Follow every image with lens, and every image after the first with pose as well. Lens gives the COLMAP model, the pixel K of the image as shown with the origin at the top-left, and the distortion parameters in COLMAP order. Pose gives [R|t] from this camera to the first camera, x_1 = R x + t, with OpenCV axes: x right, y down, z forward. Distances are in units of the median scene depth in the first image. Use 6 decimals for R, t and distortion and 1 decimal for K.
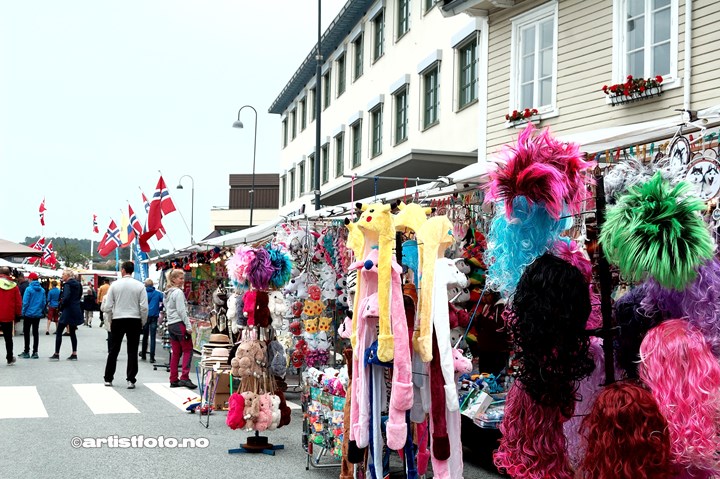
lens RADIAL K [[968.3, 0, 359.8], [0, 968.3, 253.0], [0, 0, 1]] dist [-0.029380, -0.058078]
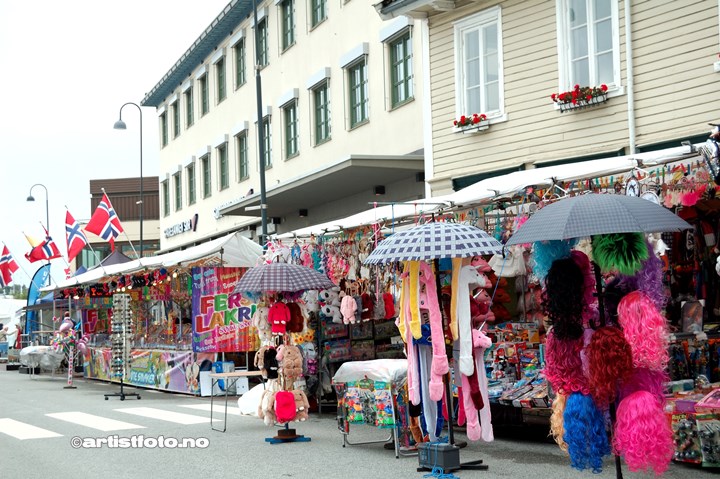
lens RADIAL K [[1267.4, 0, 360.0], [0, 1267.4, 239.5], [0, 0, 1]] dist [-0.023493, 0.106121]
pose [[0.992540, -0.049230, 0.111539, -0.098447], [0.051512, 0.998516, -0.017665, -0.002601], [-0.110504, 0.023279, 0.993603, -0.288168]]
